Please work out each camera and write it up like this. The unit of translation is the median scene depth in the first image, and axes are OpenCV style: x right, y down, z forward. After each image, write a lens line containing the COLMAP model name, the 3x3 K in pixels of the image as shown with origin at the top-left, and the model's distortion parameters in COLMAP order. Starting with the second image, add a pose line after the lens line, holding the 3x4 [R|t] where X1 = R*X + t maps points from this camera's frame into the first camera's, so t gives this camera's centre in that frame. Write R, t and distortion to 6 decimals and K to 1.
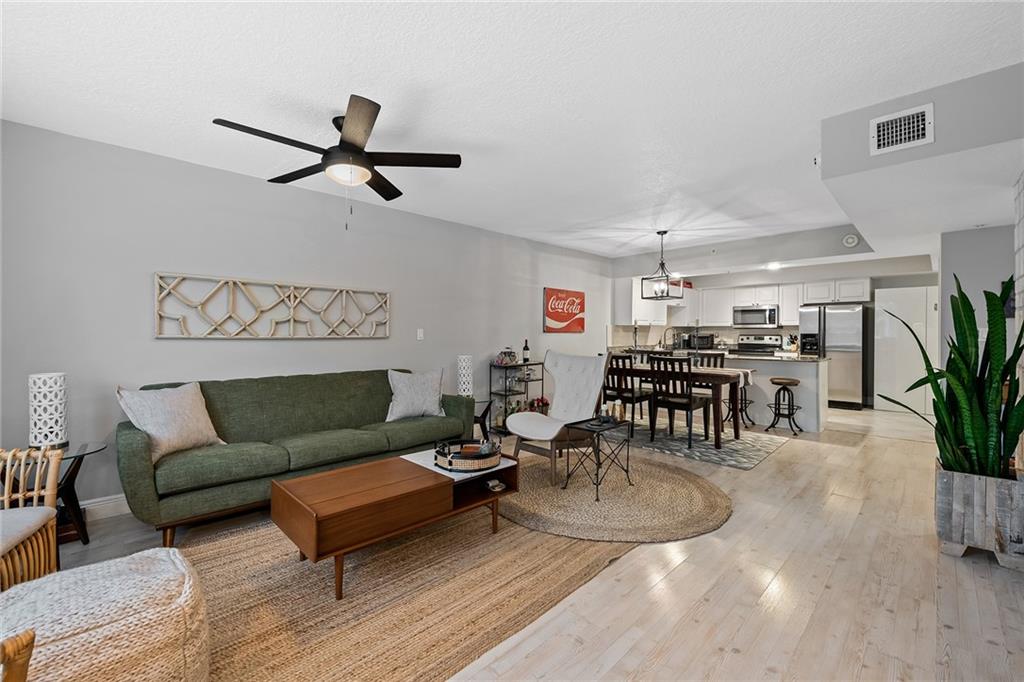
lens RADIAL K [[434.5, 0, 518.4], [0, 434.5, 334.9], [0, 0, 1]] dist [-0.000964, -0.003138]
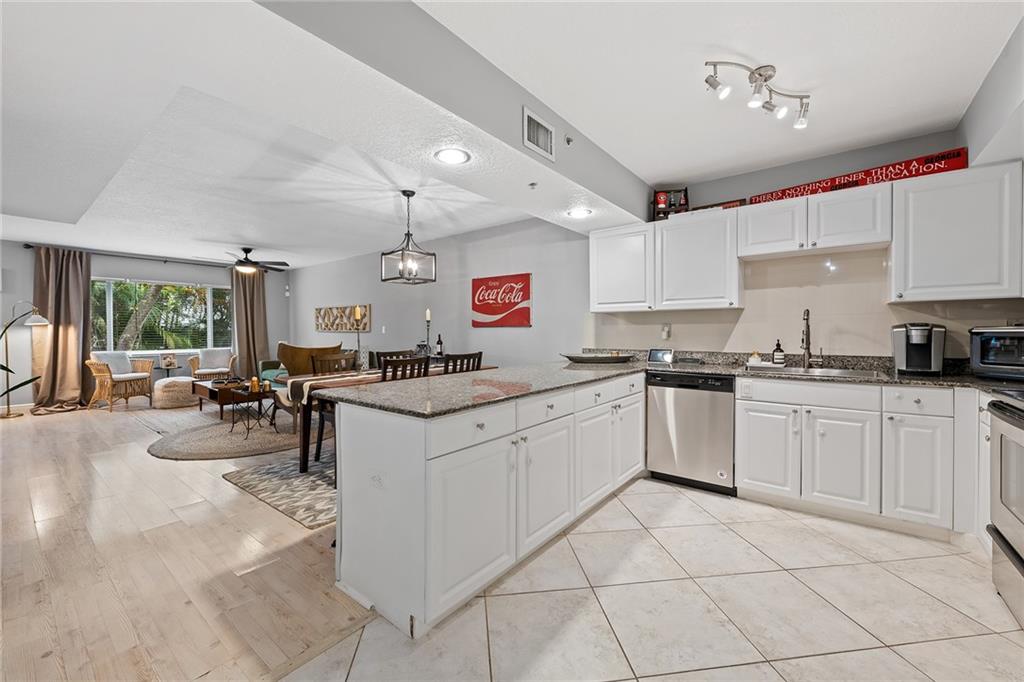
lens RADIAL K [[408.3, 0, 516.0], [0, 408.3, 335.8], [0, 0, 1]] dist [-0.004543, -0.002983]
pose [[0.106676, 0.014701, -0.994185, 0.846558], [0.003615, 0.999878, 0.015173, 0.000149], [0.994287, -0.005213, 0.106610, 0.891166]]
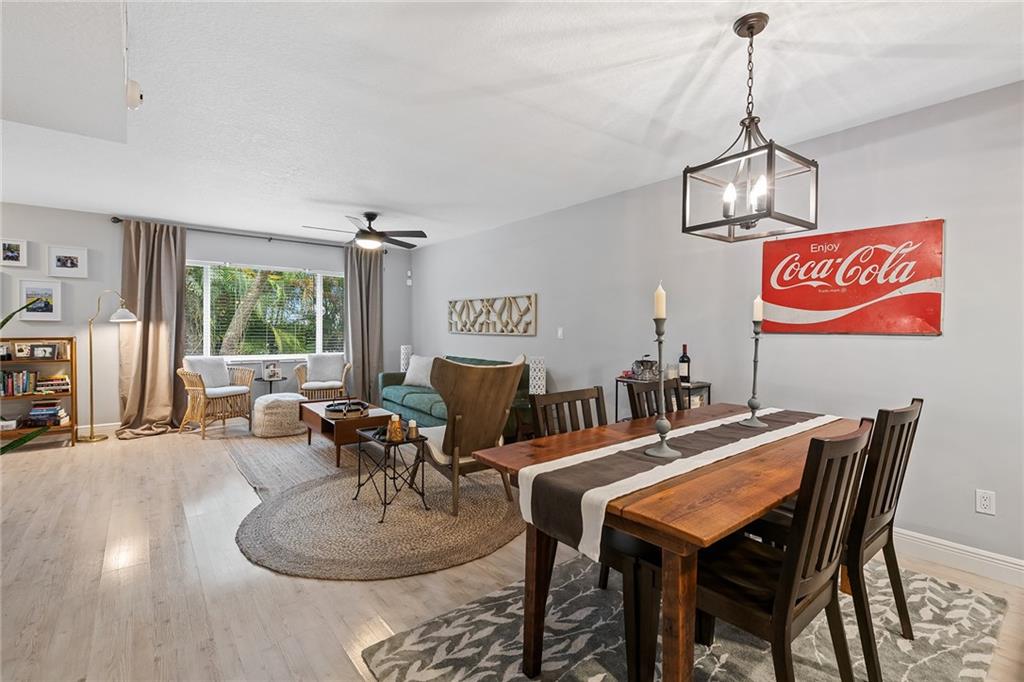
lens RADIAL K [[468.1, 0, 513.0], [0, 468.1, 335.0], [0, 0, 1]] dist [-0.001752, -0.001353]
pose [[-0.129786, 0.013660, -0.991448, 0.562563], [-0.007793, 0.999860, 0.014797, -0.007964], [0.991511, 0.009647, -0.129662, 0.701699]]
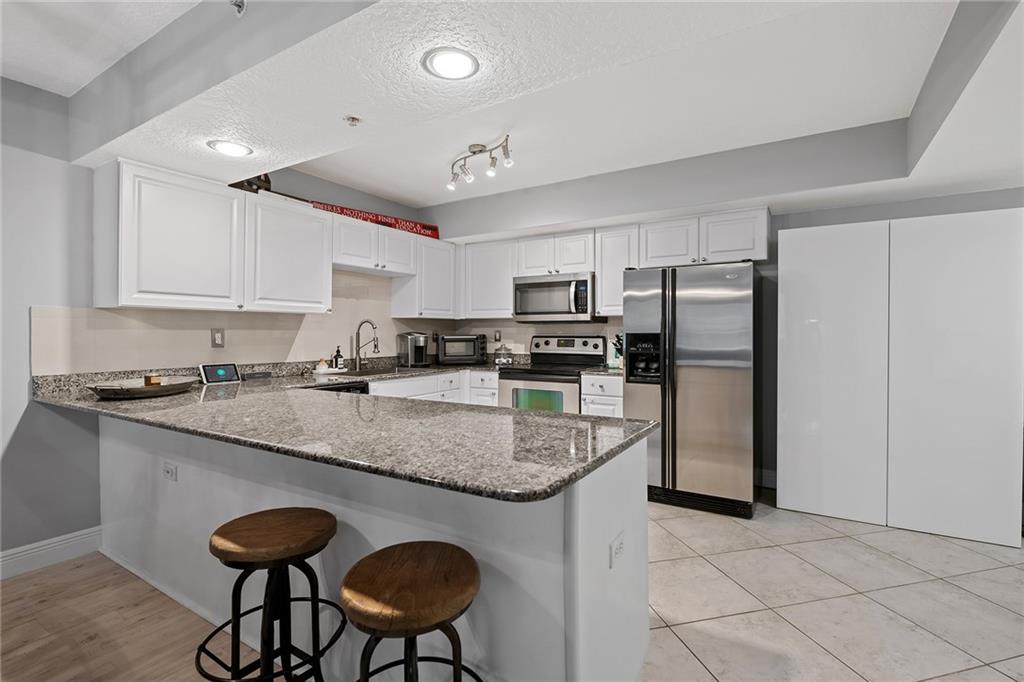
lens RADIAL K [[468.1, 0, 508.1], [0, 468.1, 333.0], [0, 0, 1]] dist [-0.001752, -0.001353]
pose [[0.978494, 0.002989, 0.206254, 0.491757], [-0.002414, 0.999992, -0.003037, -0.002261], [-0.206262, 0.002473, 0.978494, 0.635330]]
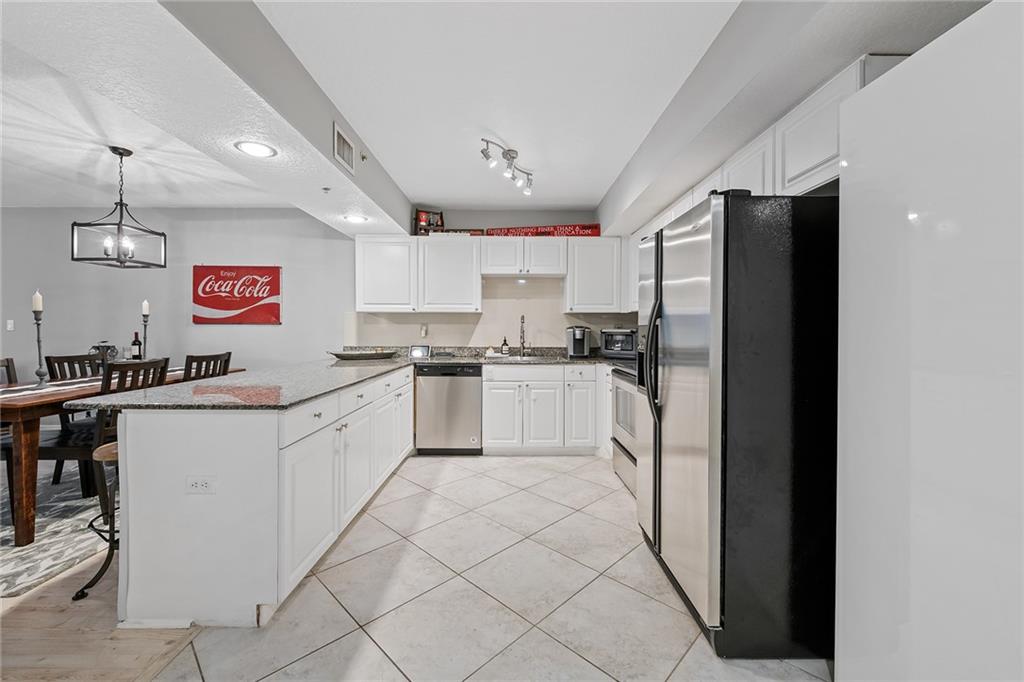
lens RADIAL K [[408.3, 0, 520.0], [0, 408.3, 335.7], [0, 0, 1]] dist [-0.004543, -0.002983]
pose [[0.712337, 0.016147, -0.701652, 0.885499], [-0.006527, 0.999844, 0.016384, 0.000428], [0.701807, -0.007091, 0.712332, 0.794417]]
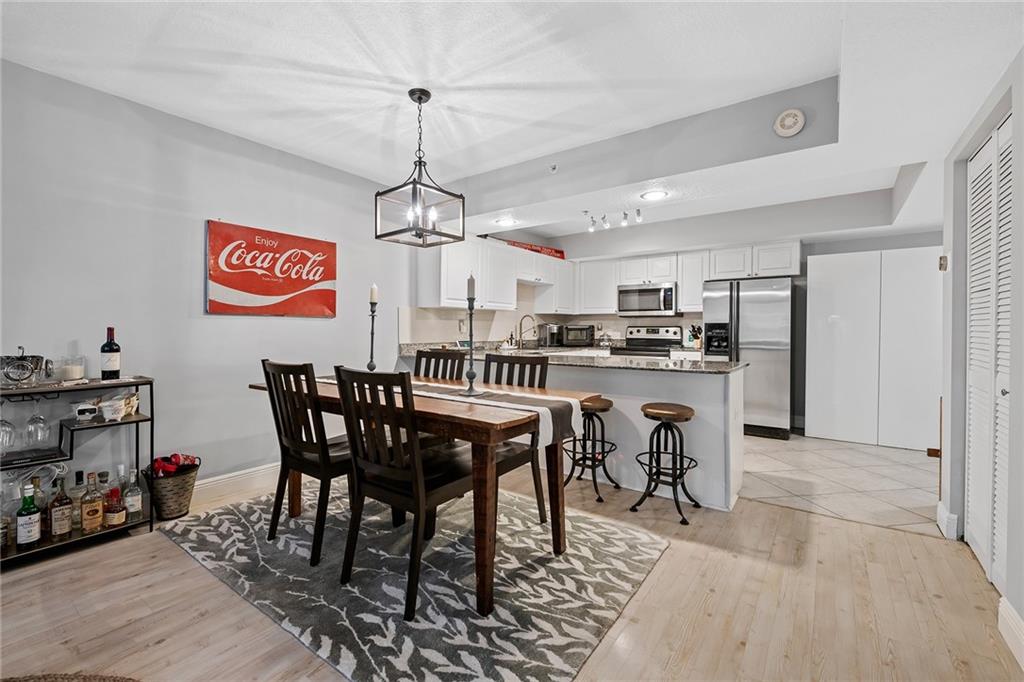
lens RADIAL K [[434.5, 0, 515.1], [0, 434.5, 335.2], [0, 0, 1]] dist [-0.000964, -0.003138]
pose [[0.989175, 0.002102, 0.146727, 0.292243], [-0.003641, 0.999941, 0.010225, 0.010726], [-0.146697, -0.010648, 0.989124, 0.423240]]
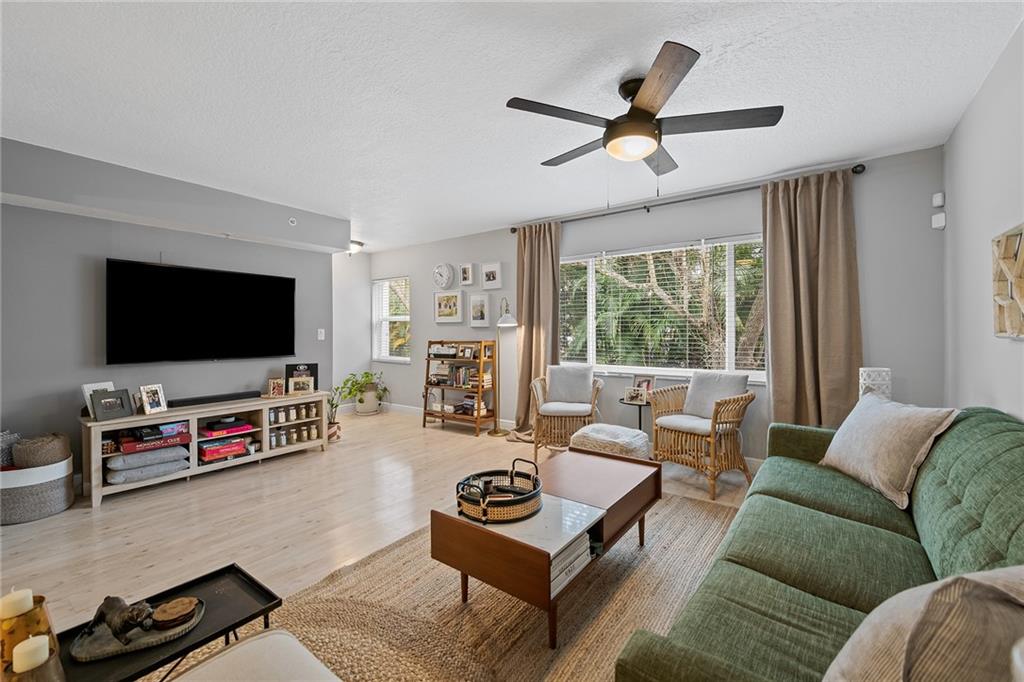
lens RADIAL K [[420.1, 0, 514.3], [0, 420.1, 334.6], [0, 0, 1]] dist [-0.001416, -0.000411]
pose [[-0.990775, 0.006513, -0.135362, -0.018595], [0.005895, 0.999970, 0.004969, -0.002984], [0.135390, 0.004125, -0.990784, 0.677525]]
